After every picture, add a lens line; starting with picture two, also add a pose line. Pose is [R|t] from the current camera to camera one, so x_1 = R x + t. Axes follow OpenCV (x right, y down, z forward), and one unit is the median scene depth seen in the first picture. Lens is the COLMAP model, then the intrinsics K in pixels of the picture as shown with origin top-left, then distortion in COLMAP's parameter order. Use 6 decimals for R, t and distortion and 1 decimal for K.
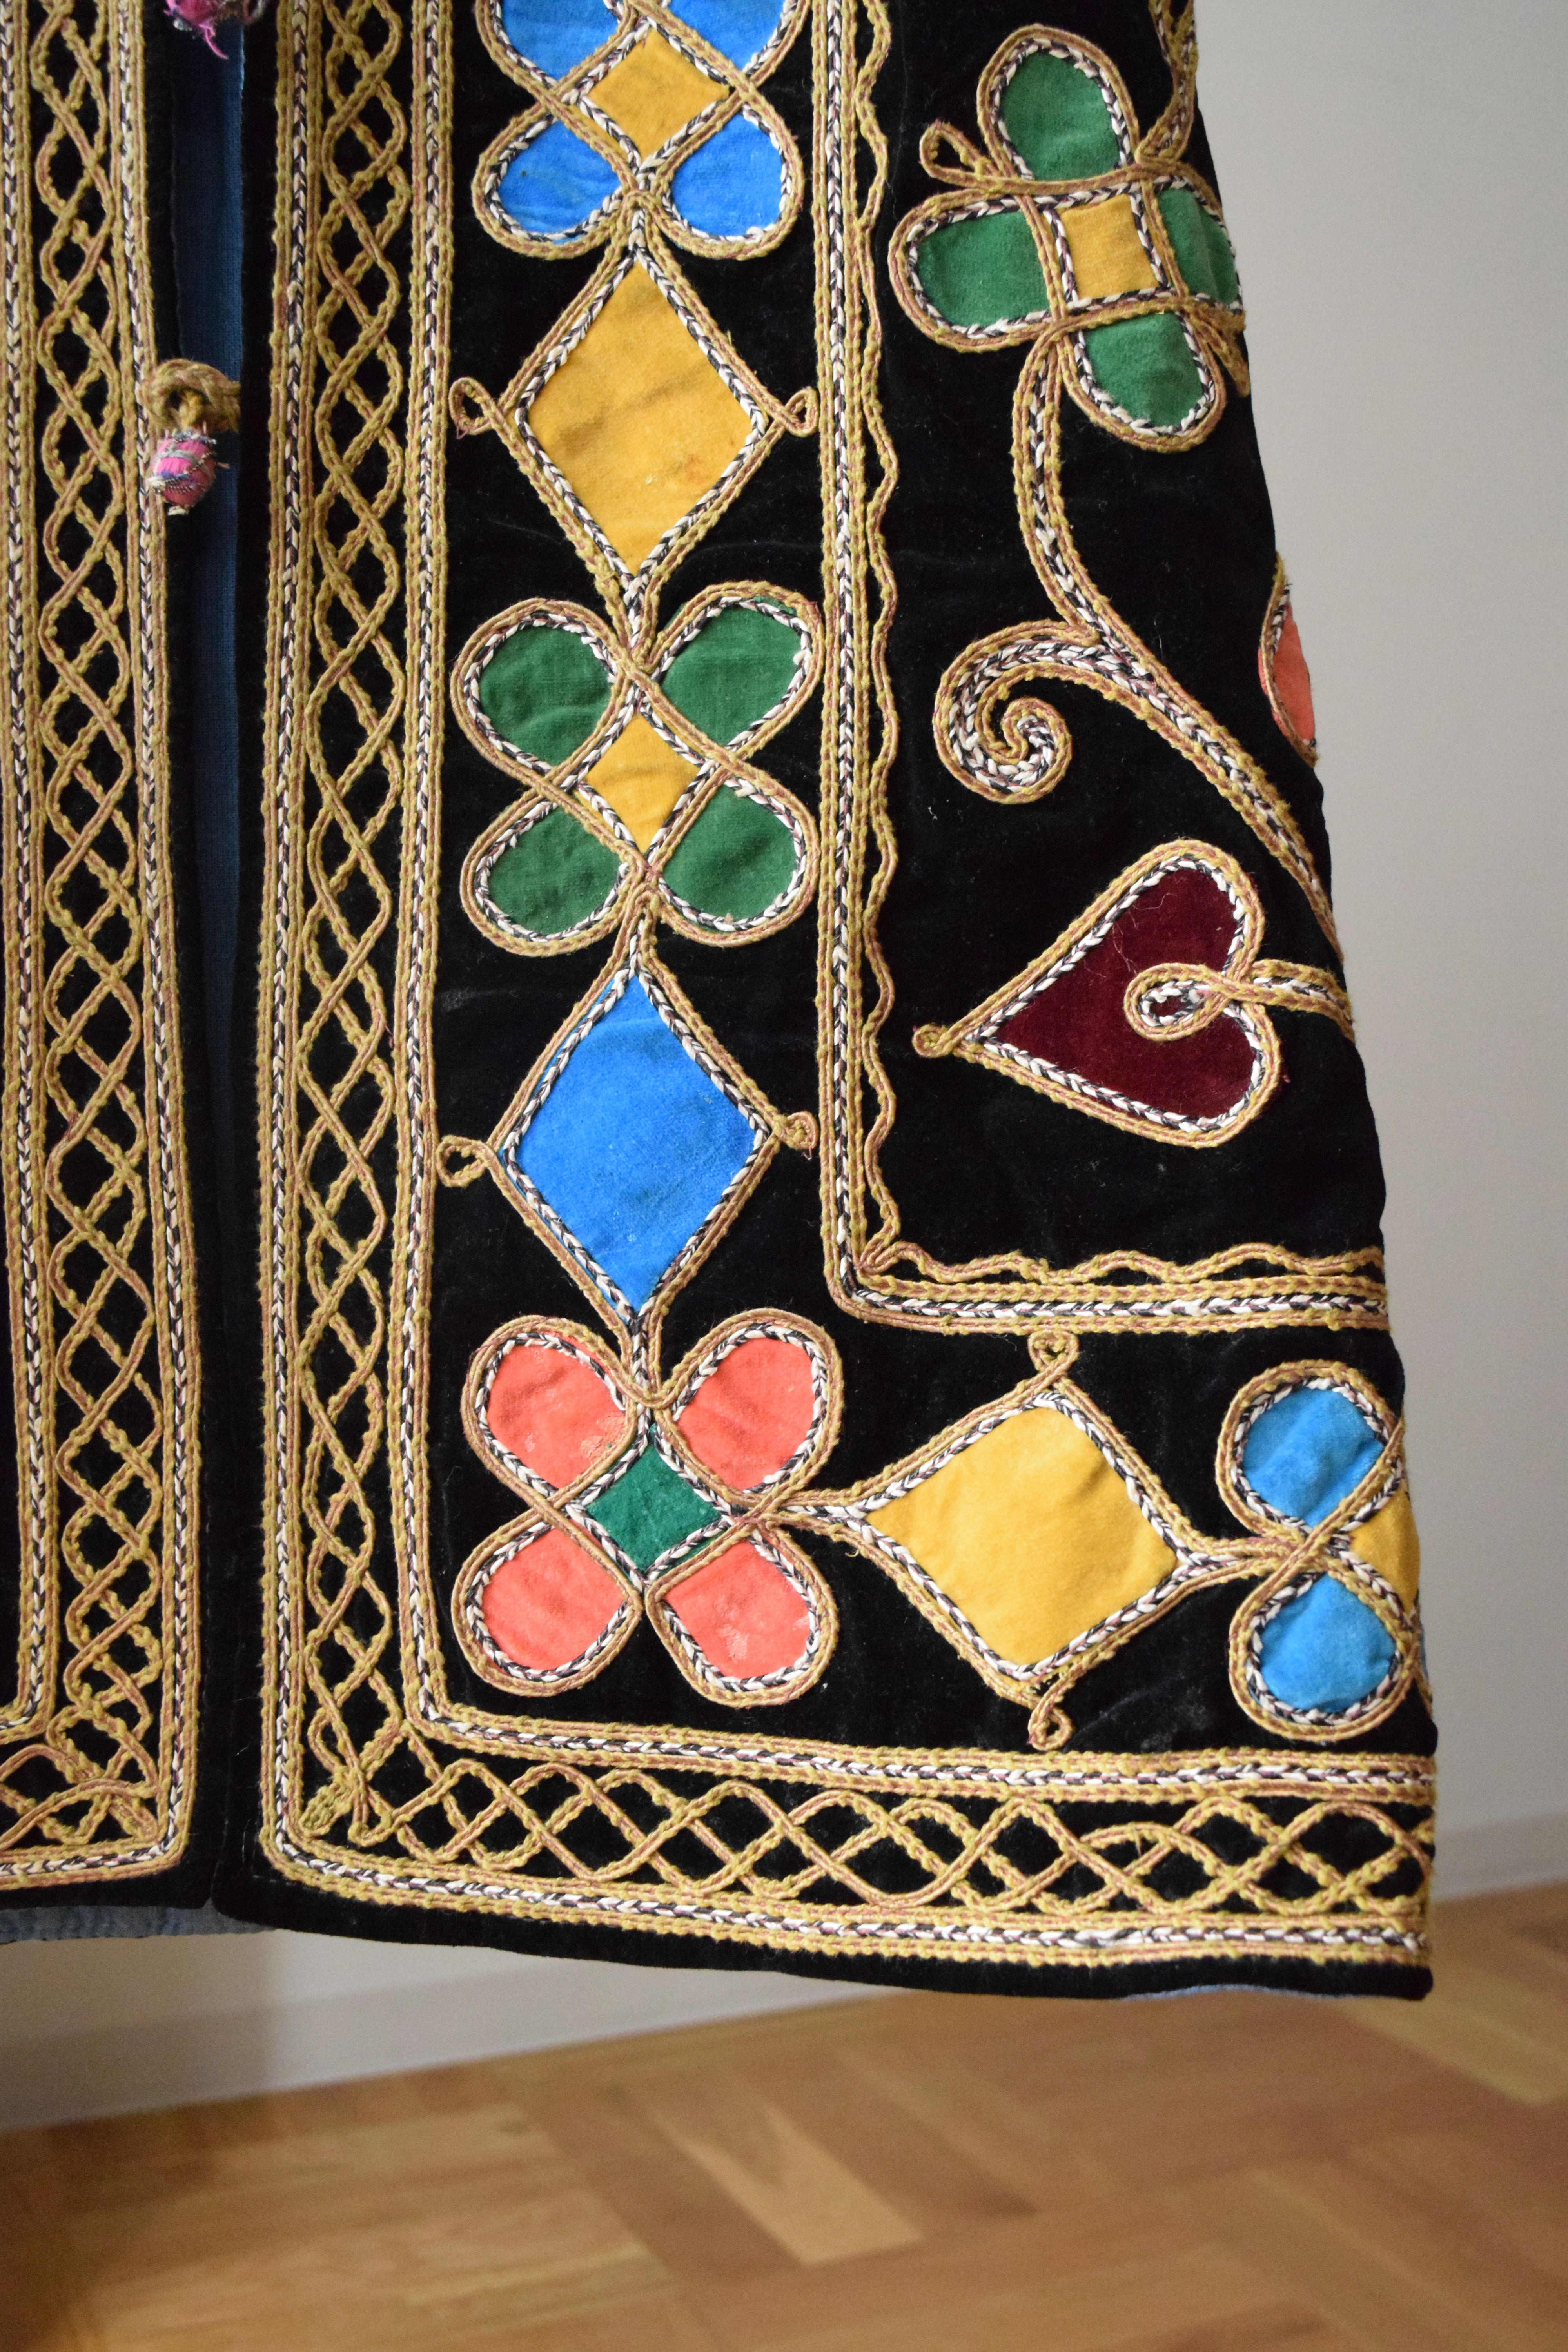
lens RADIAL K [[2359.6, 0, 784.0], [0, 2359.6, 1176.0], [0, 0, 1]] dist [-0.081971, 0.023133]
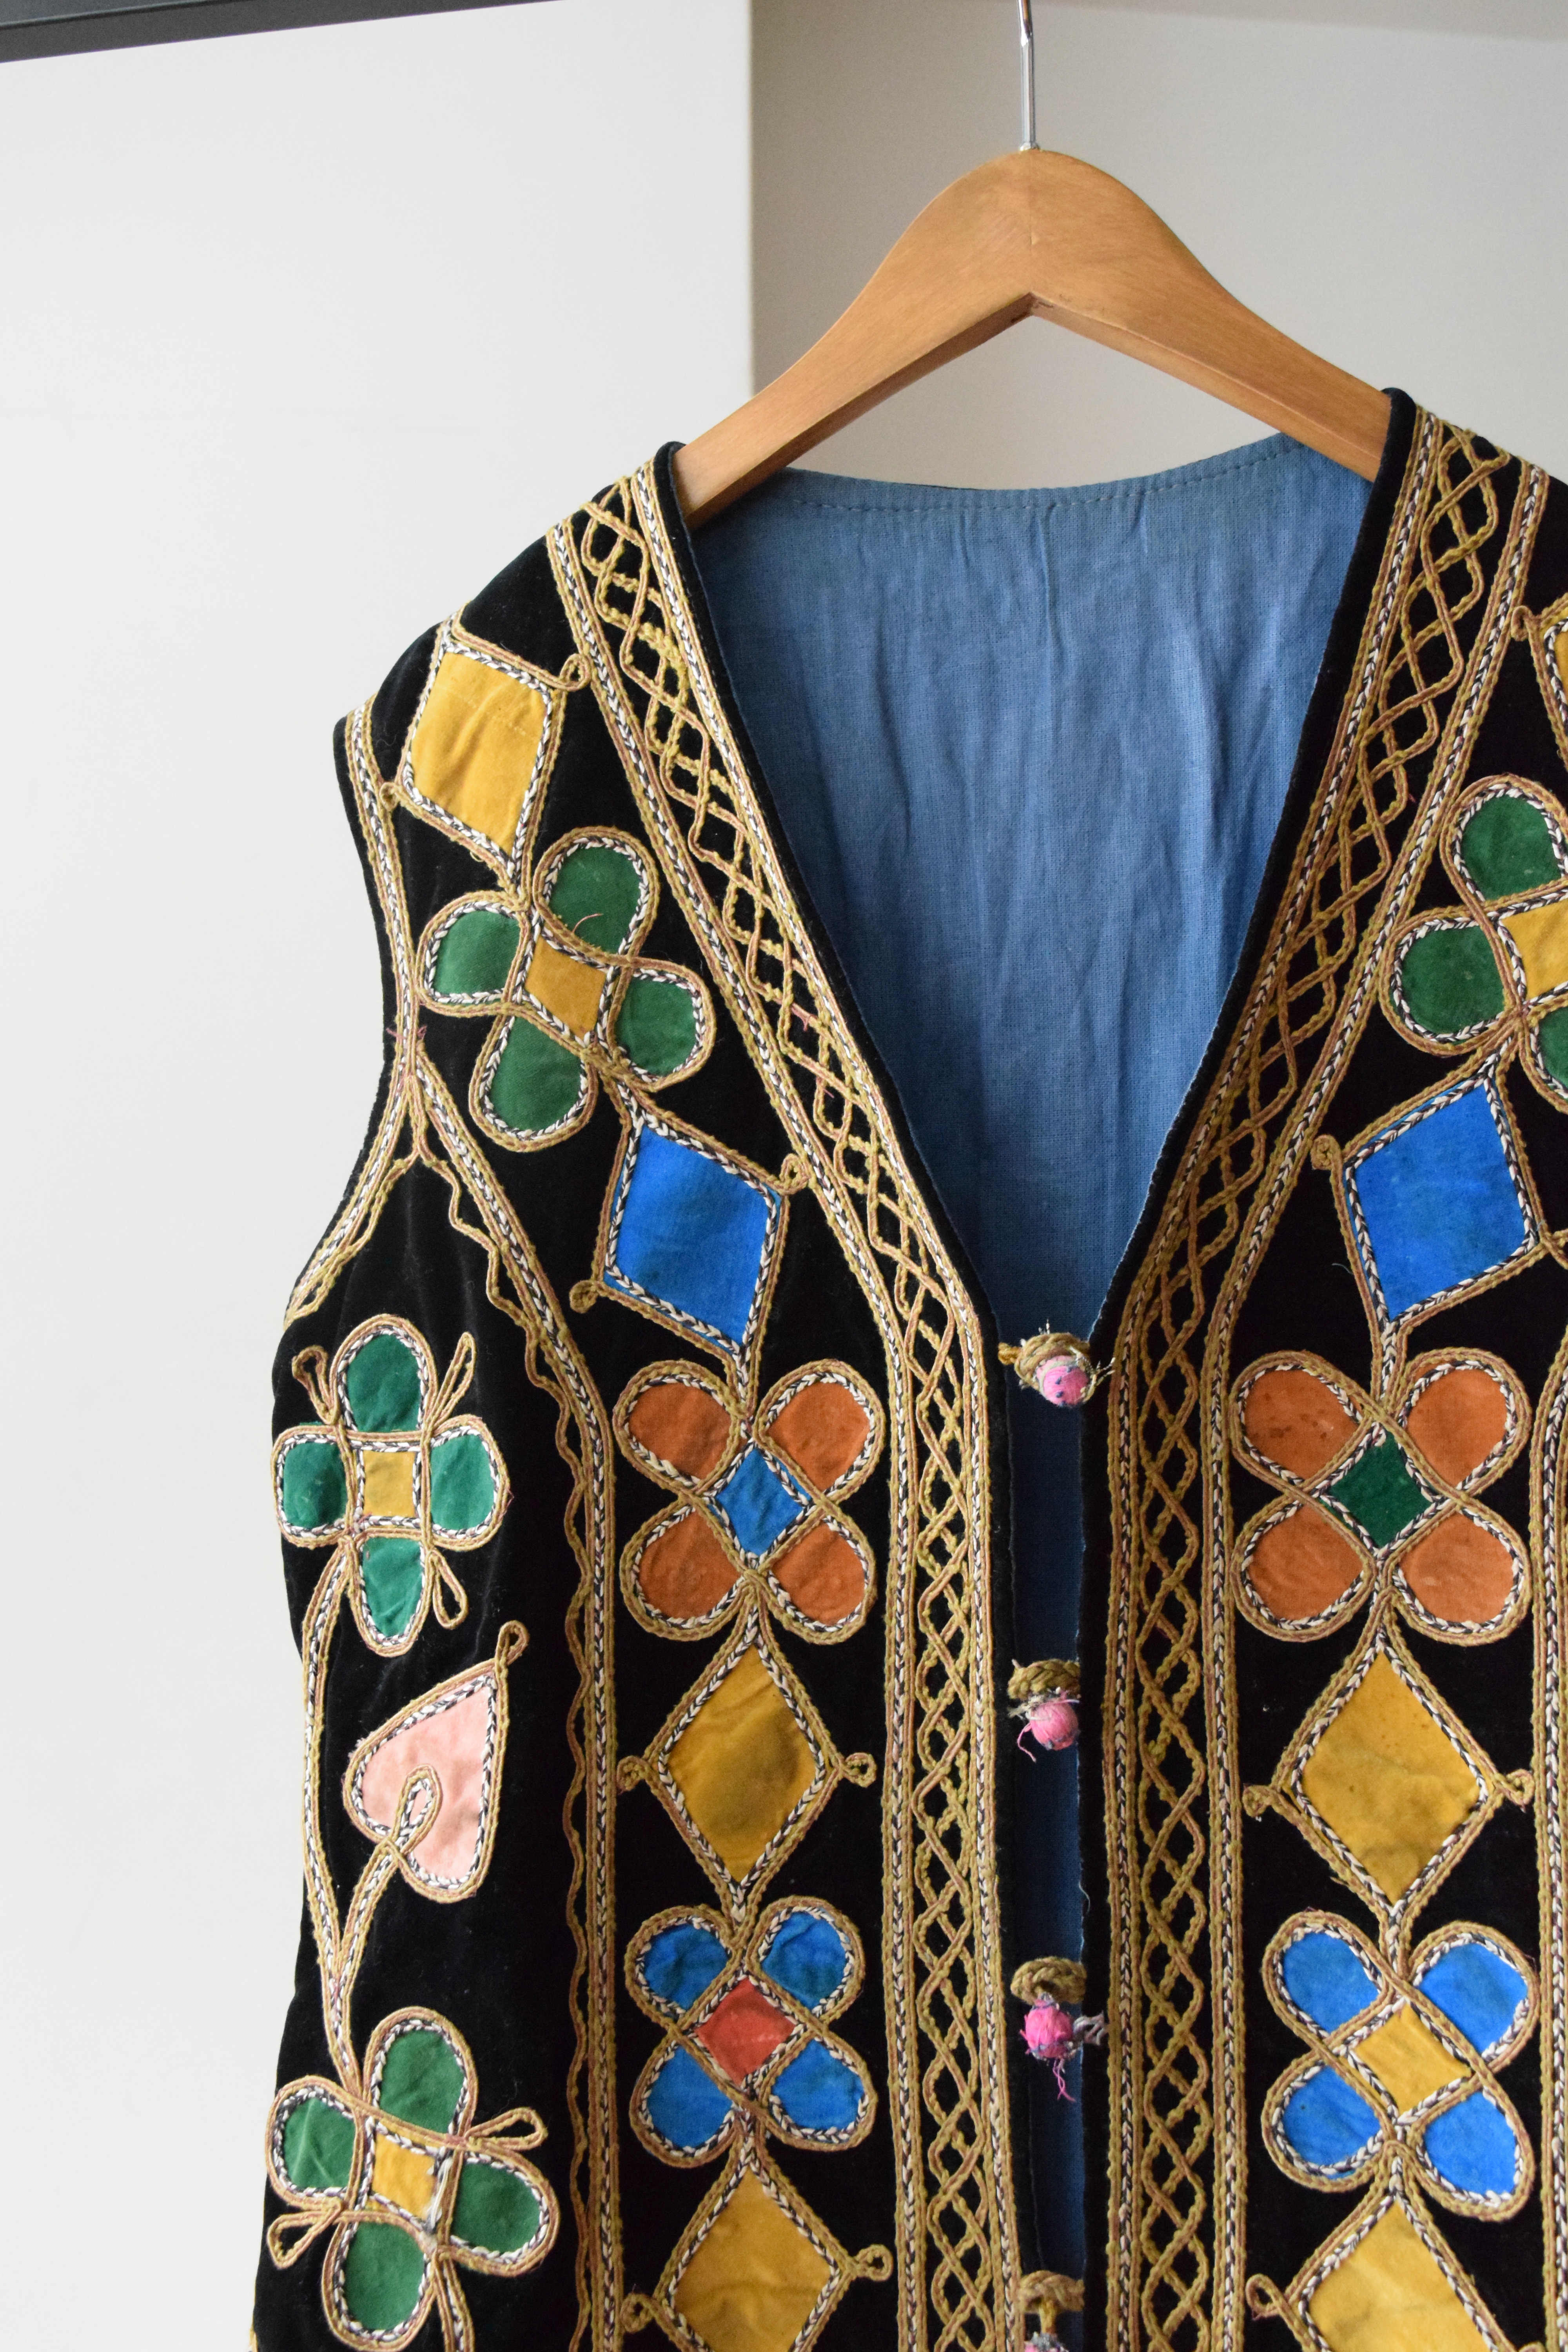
lens RADIAL K [[2359.6, 0, 784.0], [0, 2359.6, 1176.0], [0, 0, 1]] dist [-0.081971, 0.023133]
pose [[0.957037, -0.021996, -0.289131, -0.006544], [0.008010, 0.998744, -0.049465, -0.877046], [0.289855, 0.045024, 0.956011, -0.305337]]
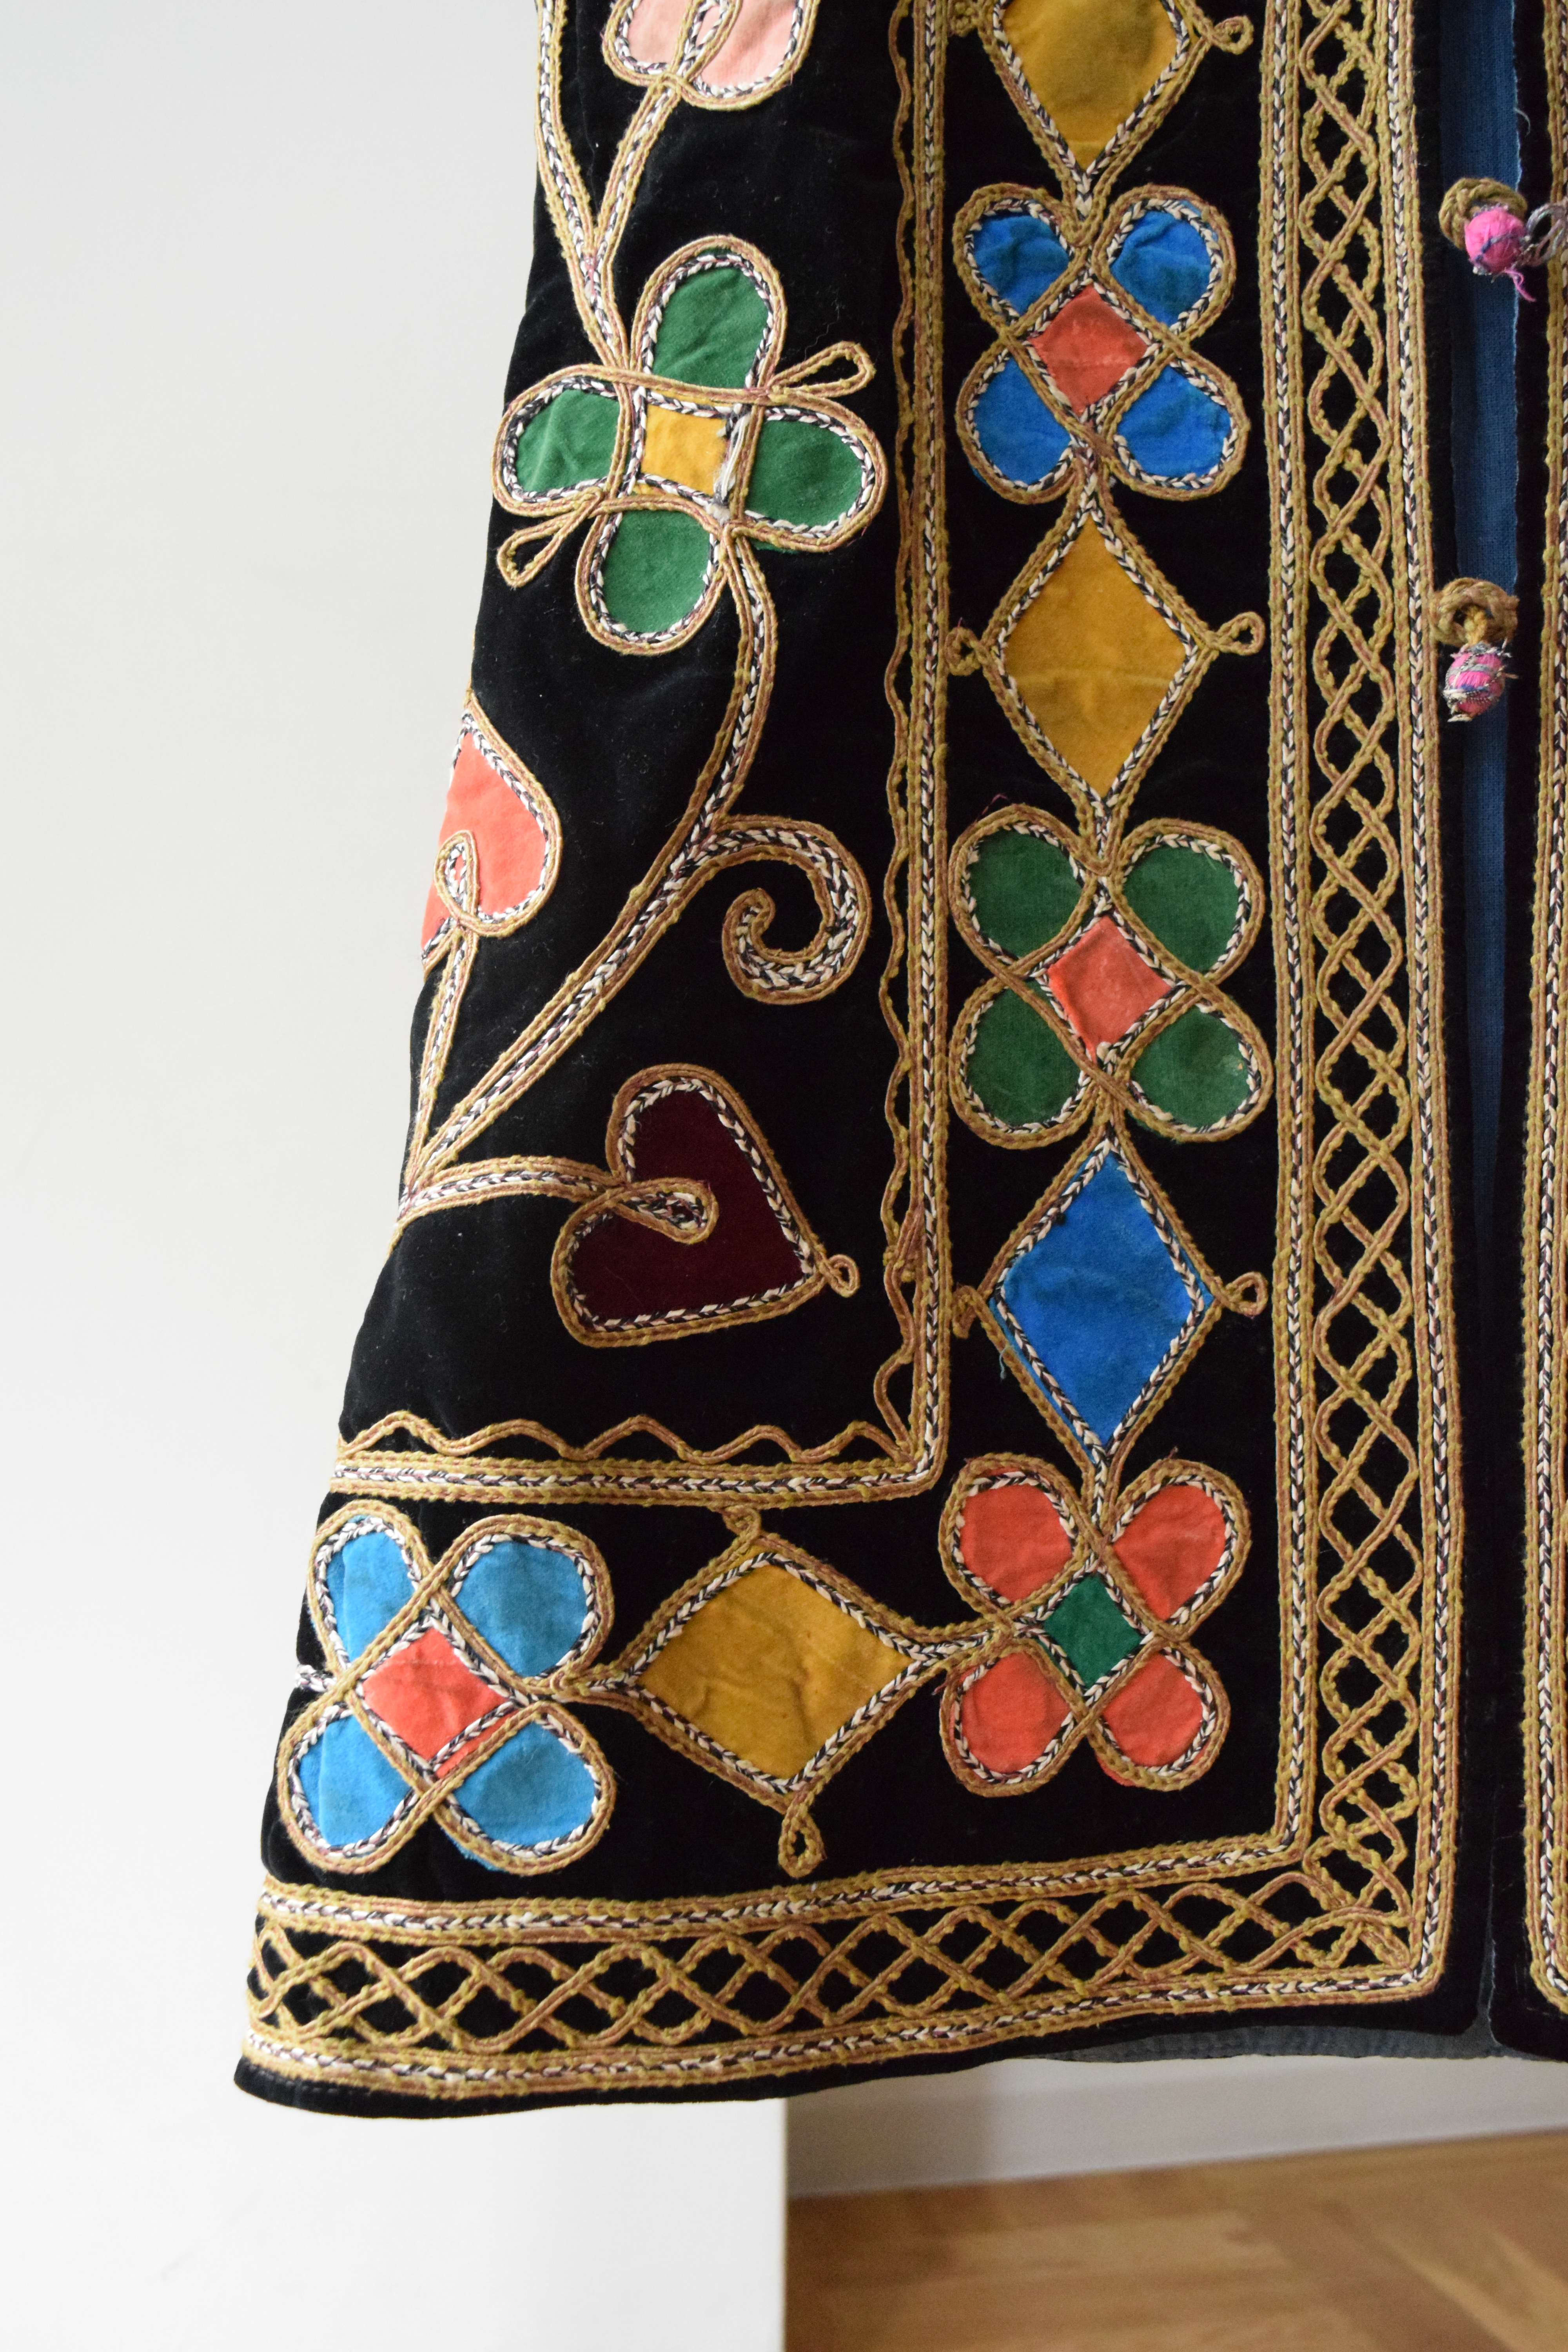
lens RADIAL K [[2359.6, 0, 784.0], [0, 2359.6, 1176.0], [0, 0, 1]] dist [-0.081971, 0.023133]
pose [[0.978066, 0.004376, -0.208247, -0.331813], [-0.011829, 0.999333, -0.034559, -0.034007], [0.207957, 0.036265, 0.977465, -0.102129]]
